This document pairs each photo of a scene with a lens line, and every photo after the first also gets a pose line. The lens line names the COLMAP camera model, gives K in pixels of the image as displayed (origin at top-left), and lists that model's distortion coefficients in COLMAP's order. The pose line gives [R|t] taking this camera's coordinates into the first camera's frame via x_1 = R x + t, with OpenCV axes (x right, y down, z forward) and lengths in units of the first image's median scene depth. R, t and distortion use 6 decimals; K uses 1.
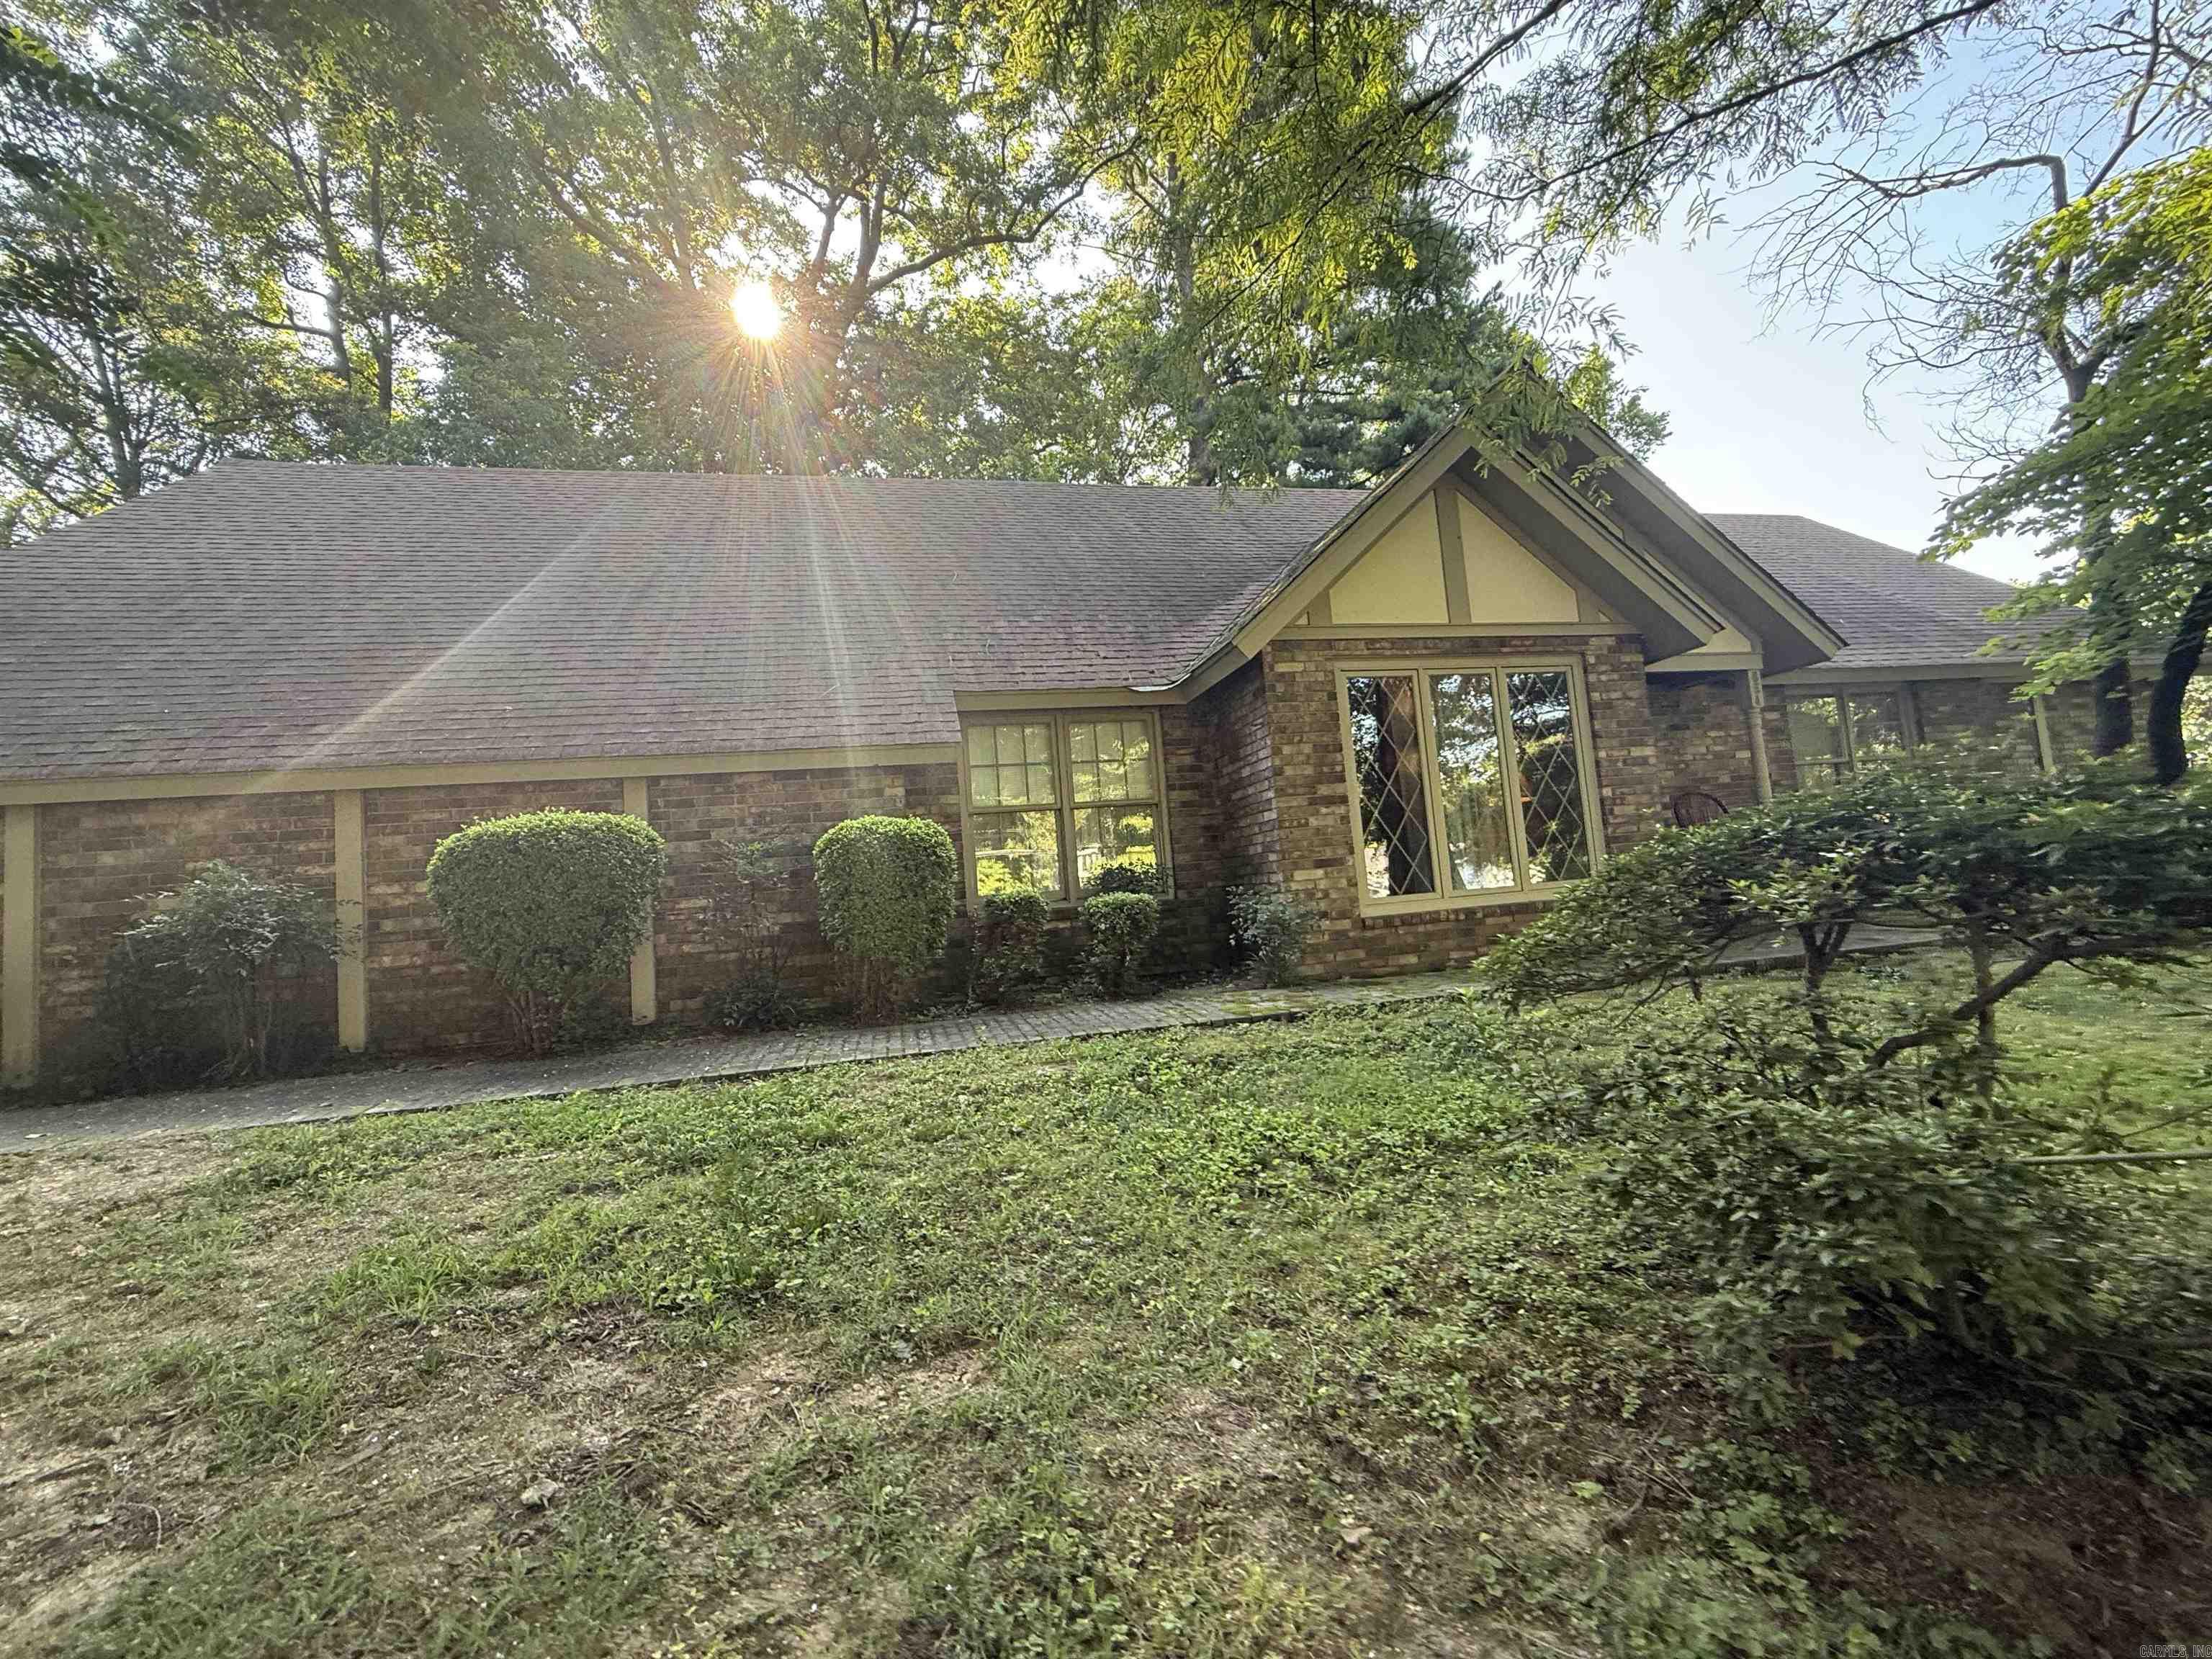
lens RADIAL K [[880.1, 0, 1100.3], [0, 880.1, 829.9], [0, 0, 1]] dist [-0.000059, 0.000575]
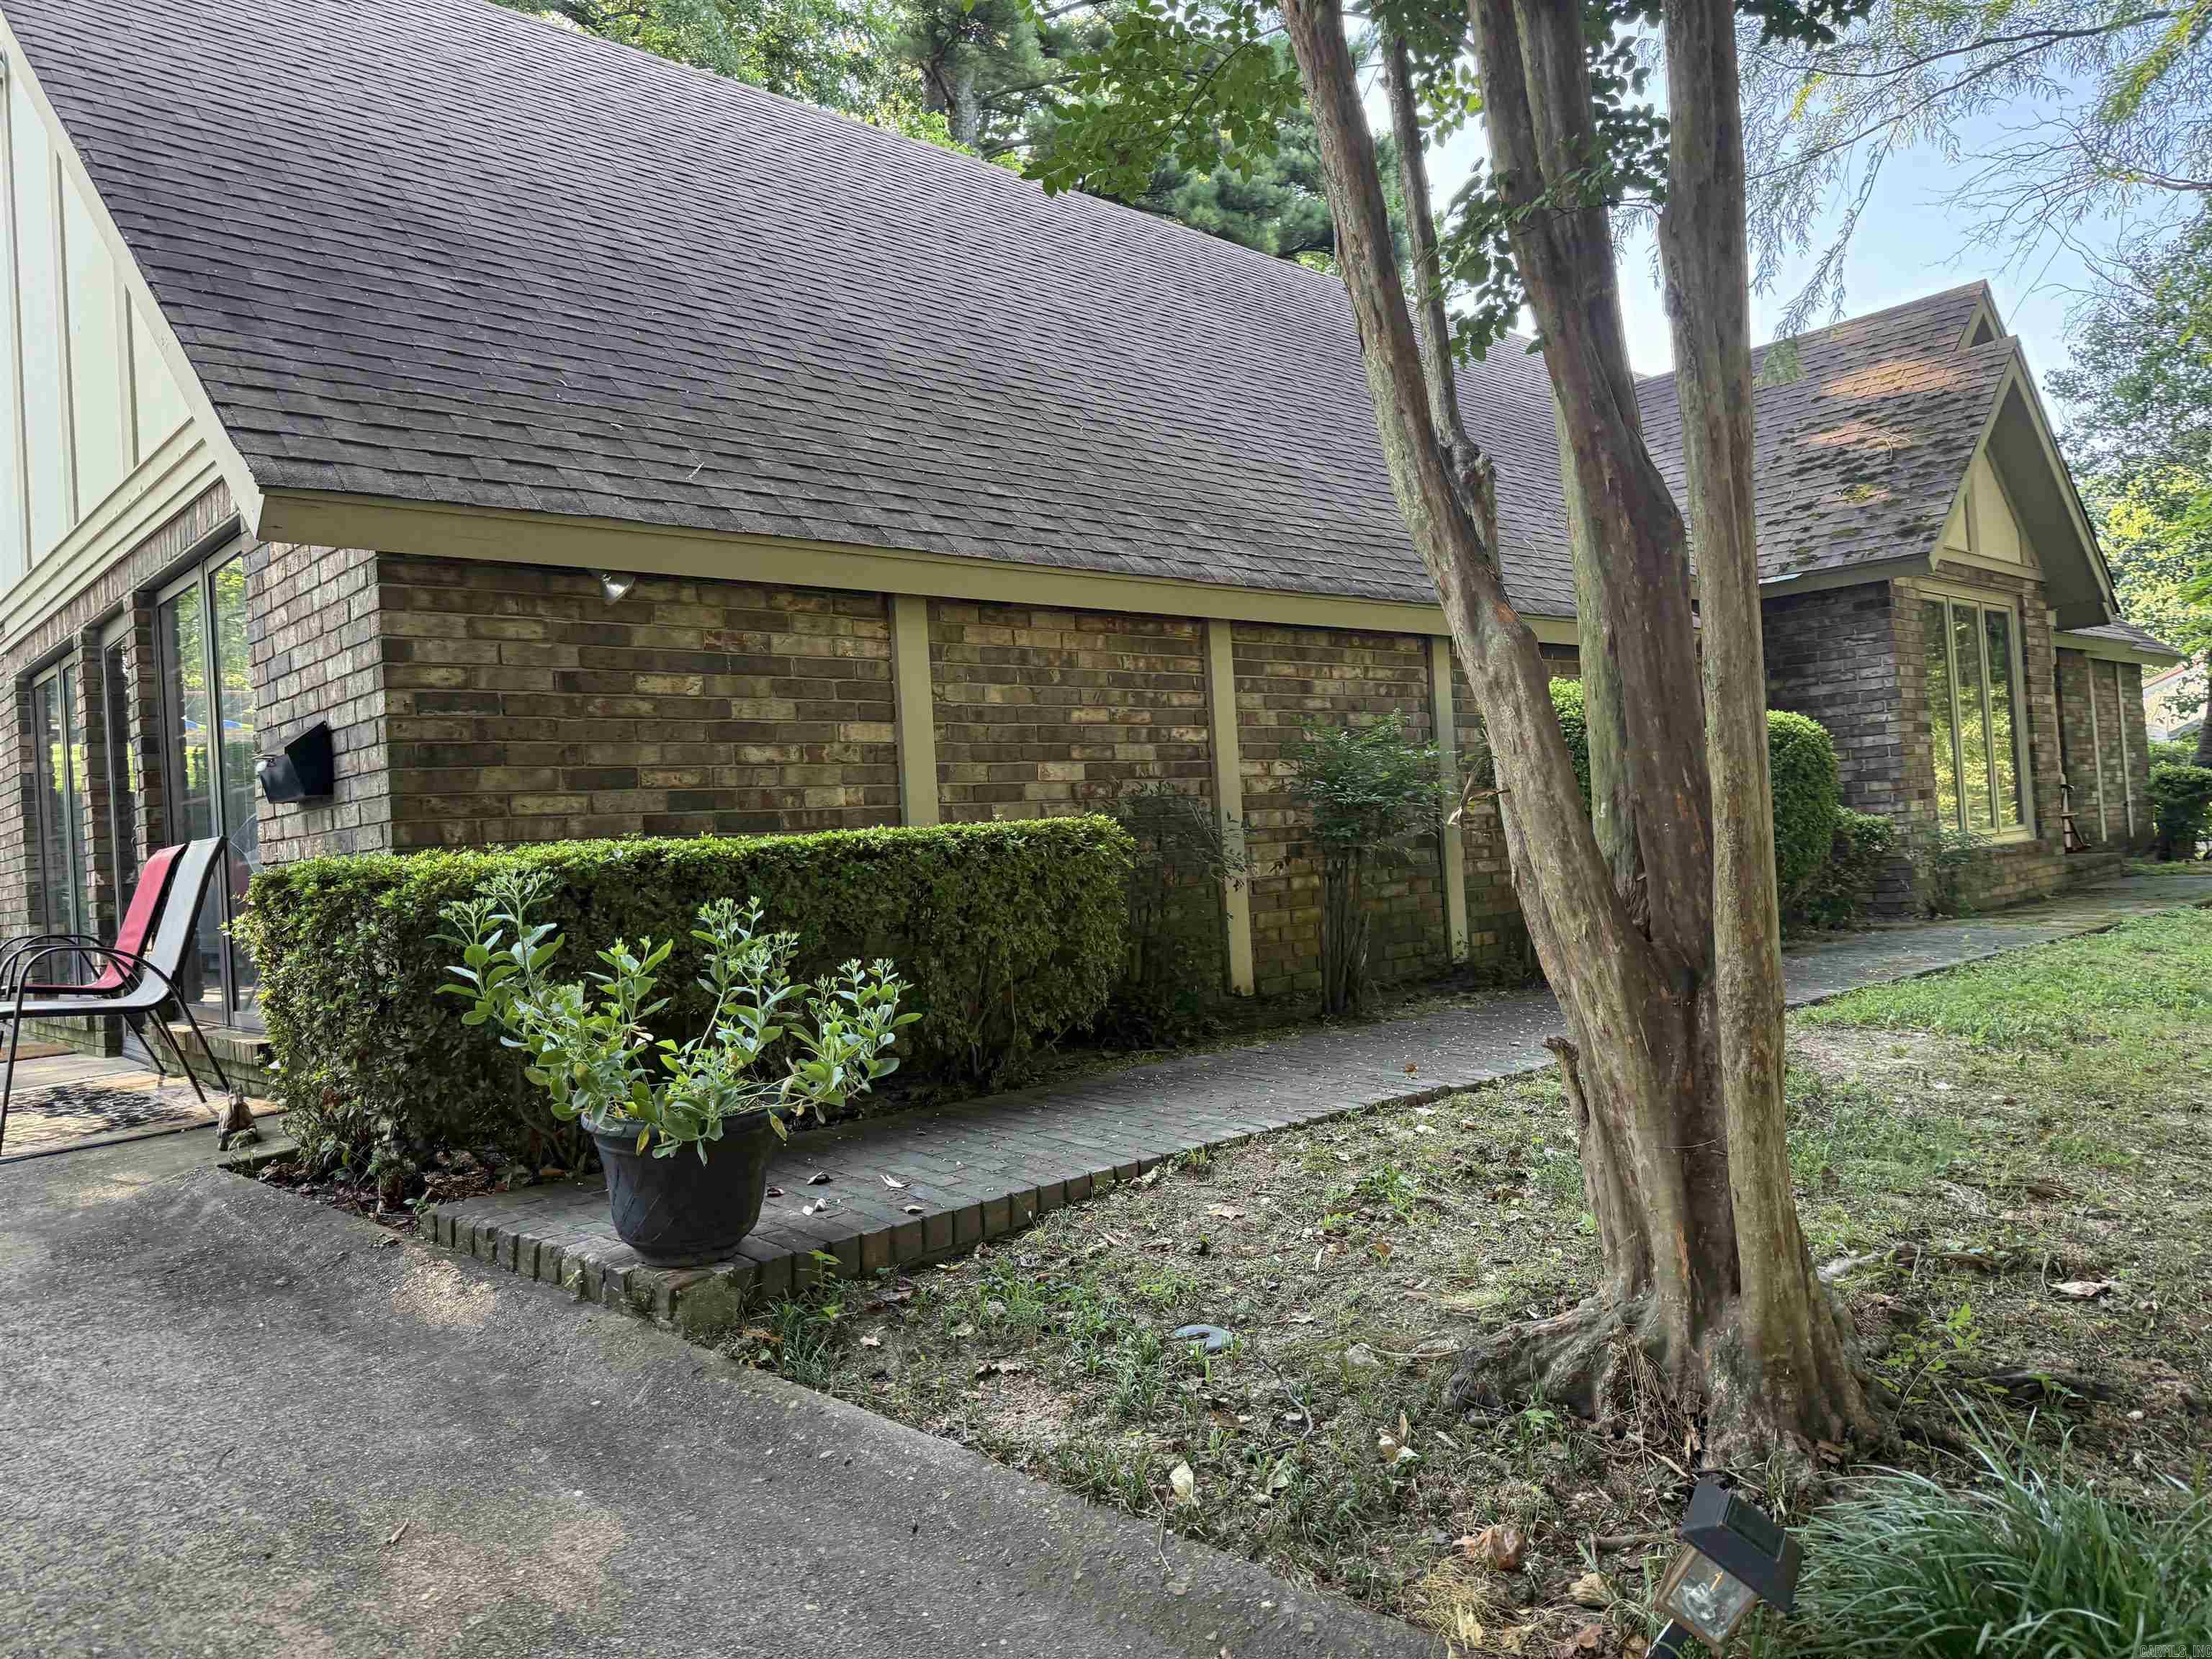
lens RADIAL K [[1537.6, 0, 1113.4], [0, 1537.6, 818.6], [0, 0, 1]] dist [0.091813, -0.129520]
pose [[0.851858, 0.034308, 0.522648, -1.577324], [-0.047095, 0.998828, 0.011194, 0.101839], [-0.521652, -0.034150, 0.852475, 0.016525]]
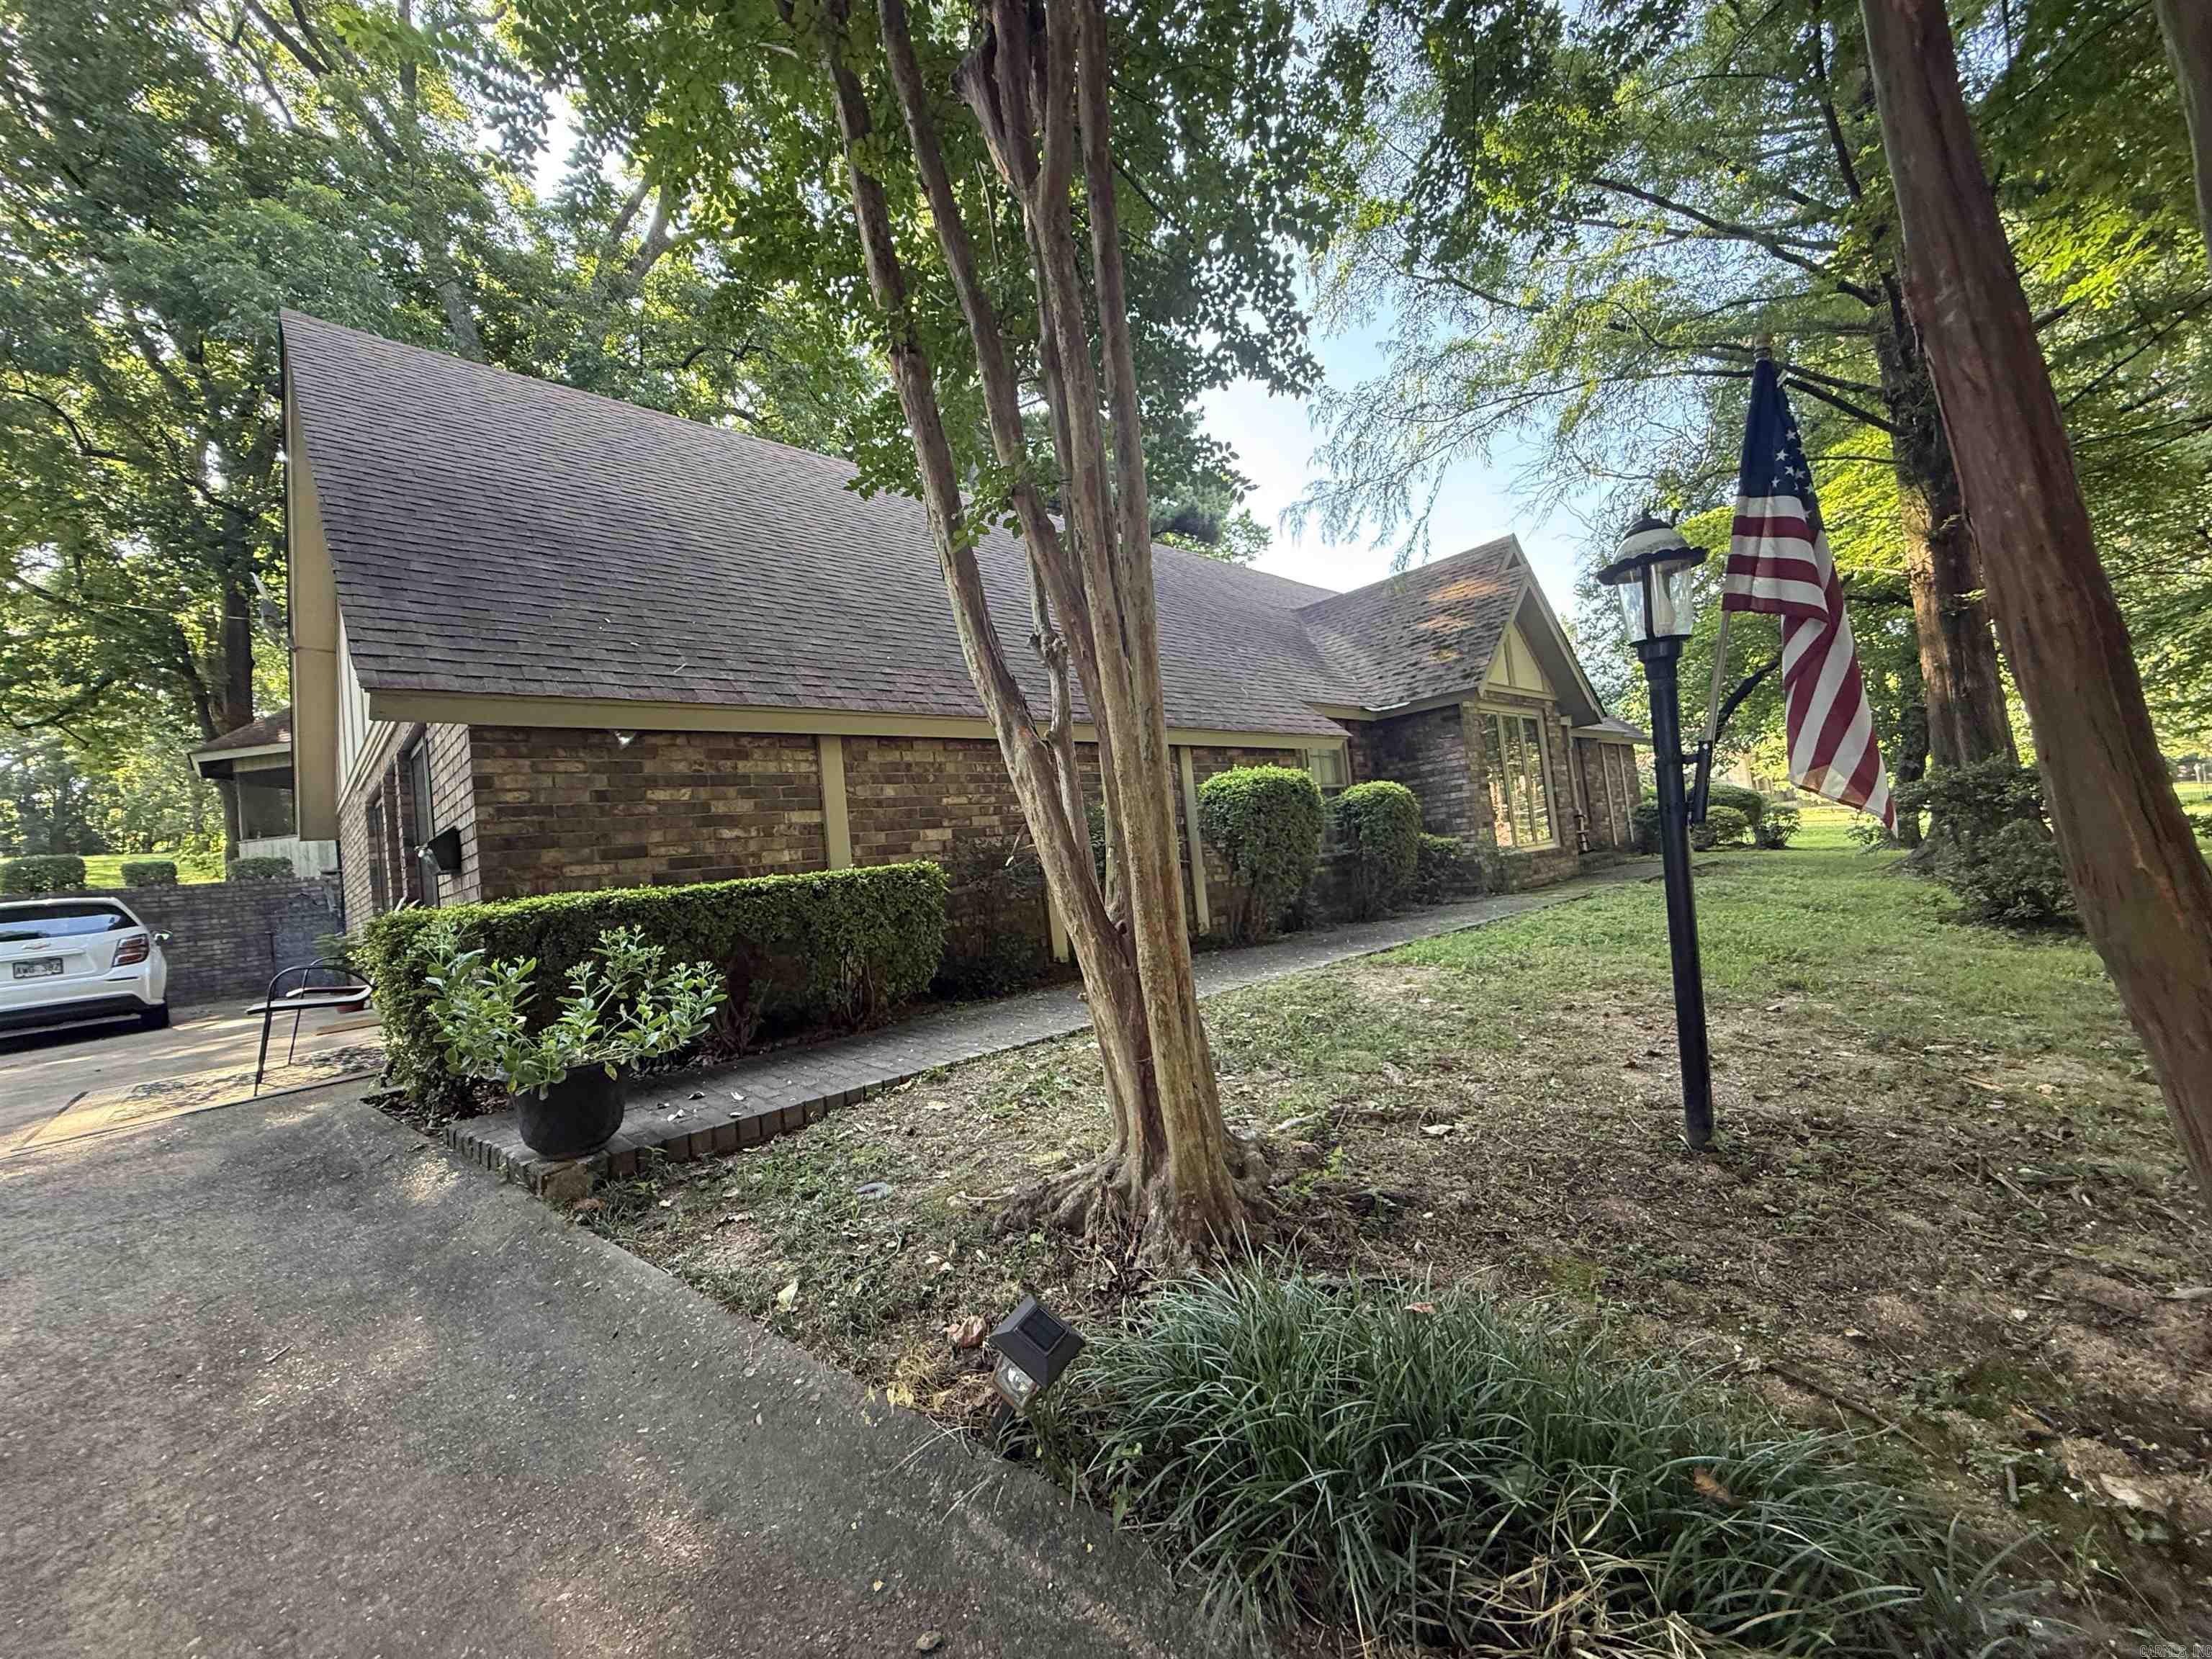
lens RADIAL K [[880.1, 0, 1100.3], [0, 880.1, 829.9], [0, 0, 1]] dist [-0.000059, 0.000575]
pose [[0.846622, 0.012803, 0.532041, -1.430696], [-0.004531, 0.999848, -0.016850, 0.093189], [-0.532175, 0.011855, 0.846551, -0.027704]]
